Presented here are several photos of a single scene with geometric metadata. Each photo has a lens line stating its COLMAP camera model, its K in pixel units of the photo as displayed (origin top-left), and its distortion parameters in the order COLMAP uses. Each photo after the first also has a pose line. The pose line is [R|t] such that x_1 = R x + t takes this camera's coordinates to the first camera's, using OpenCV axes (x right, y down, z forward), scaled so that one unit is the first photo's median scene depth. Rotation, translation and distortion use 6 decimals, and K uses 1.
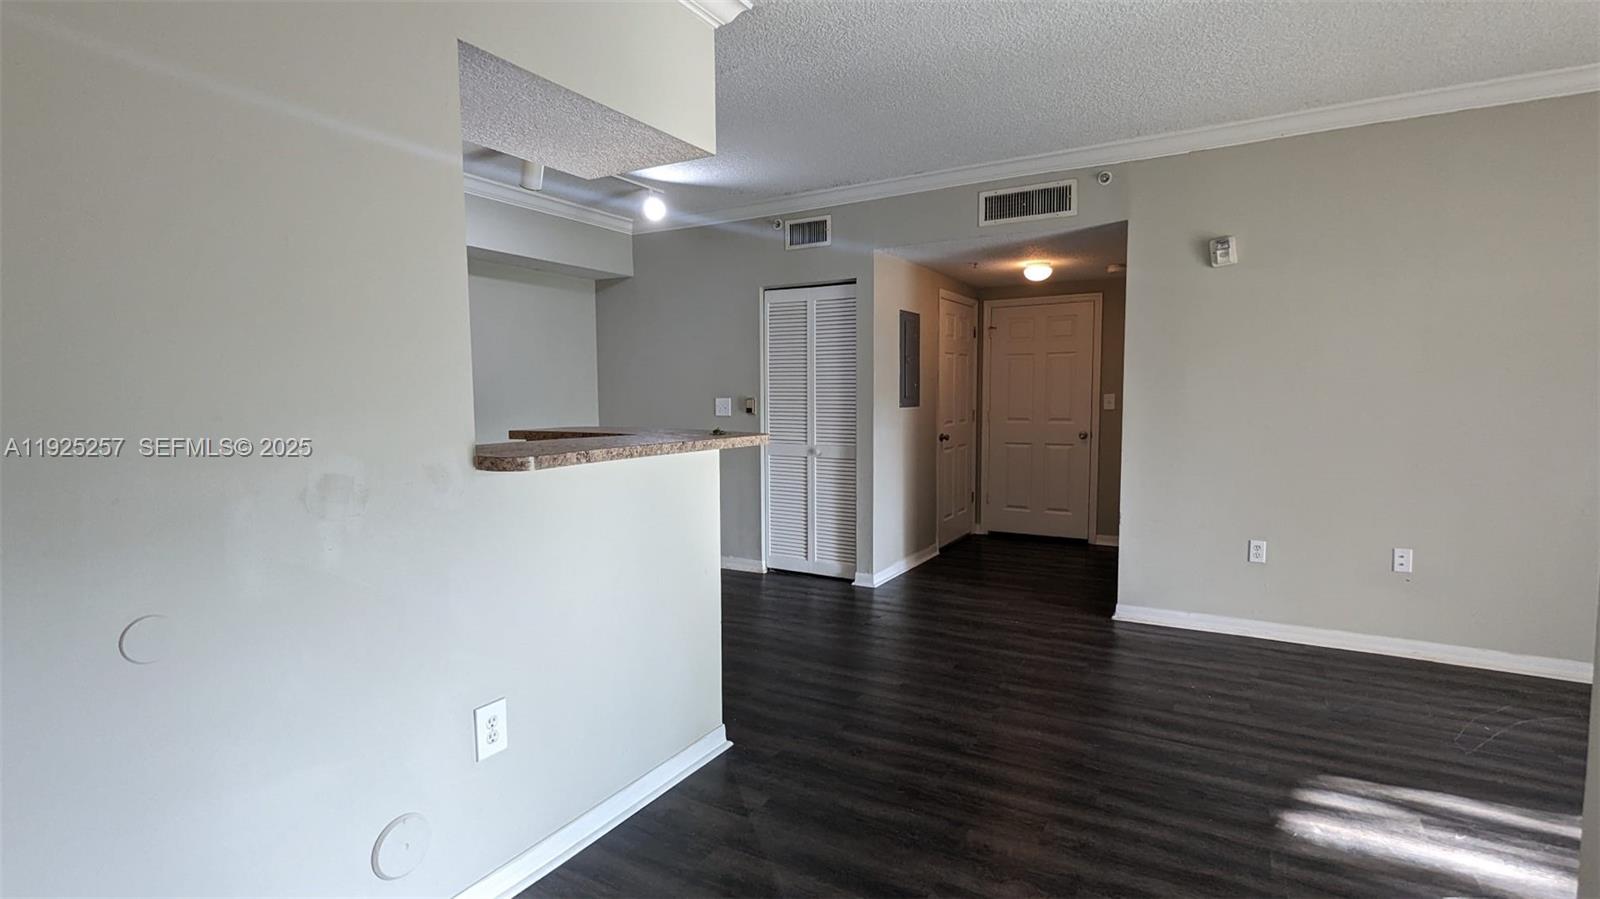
lens RADIAL K [[757.8, 0, 797.2], [0, 757.8, 457.2], [0, 0, 1]] dist [0.000454, 0.000213]
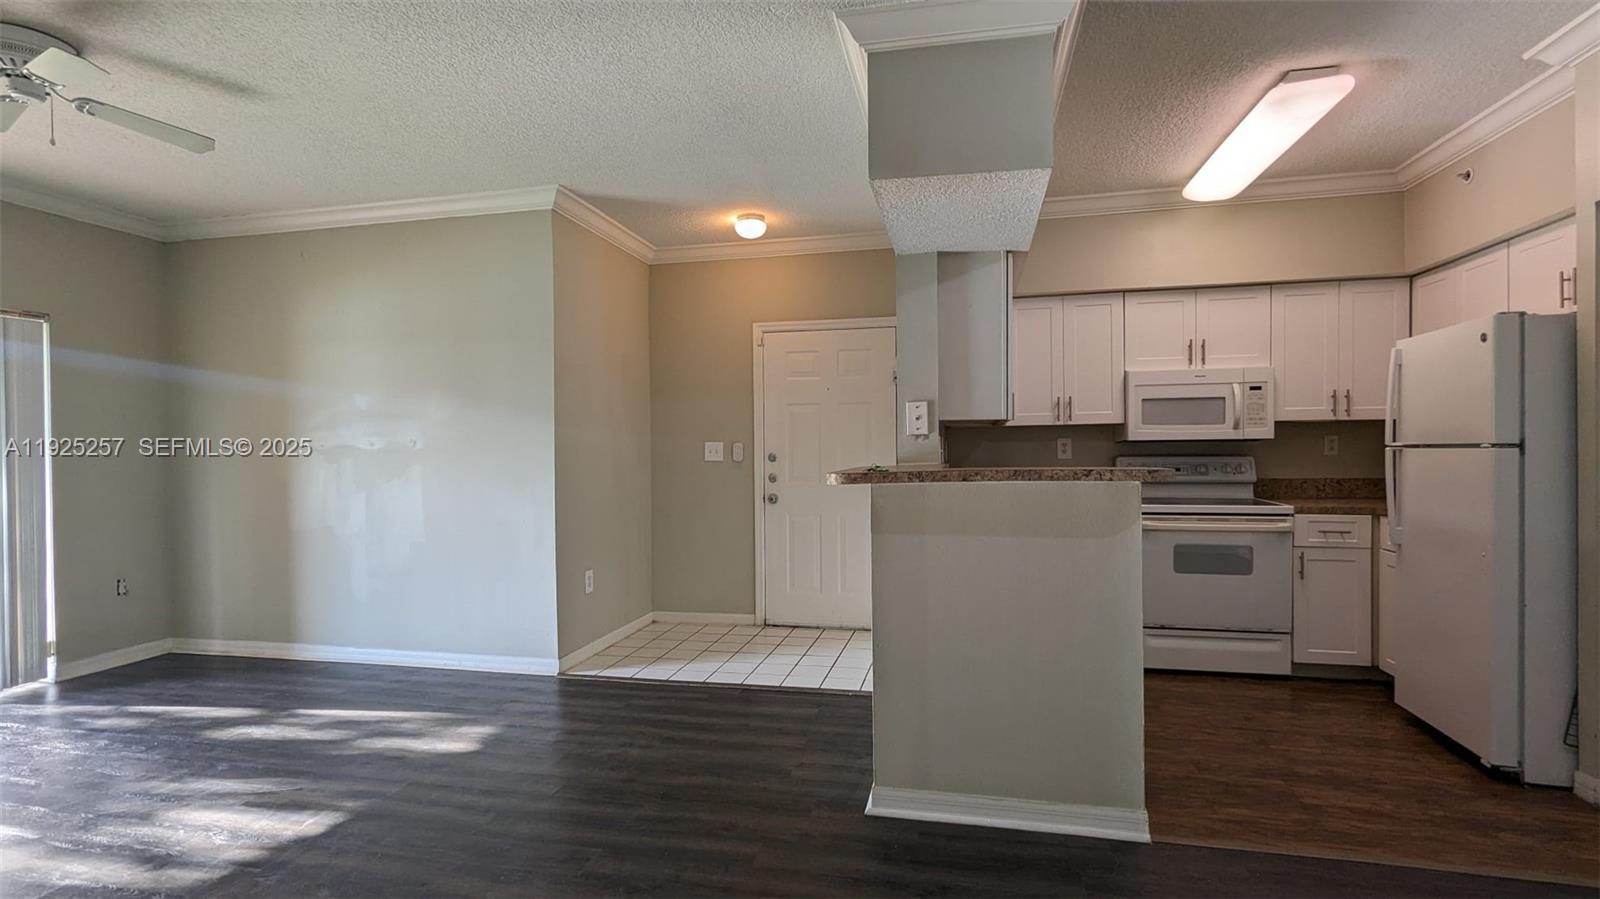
lens RADIAL K [[757.8, 0, 797.2], [0, 757.8, 457.2], [0, 0, 1]] dist [0.000454, 0.000213]
pose [[-0.953322, 0.019886, -0.301301, 0.158789], [-0.010540, 0.995030, 0.099021, -0.082787], [0.301772, 0.097575, -0.948374, 1.106908]]
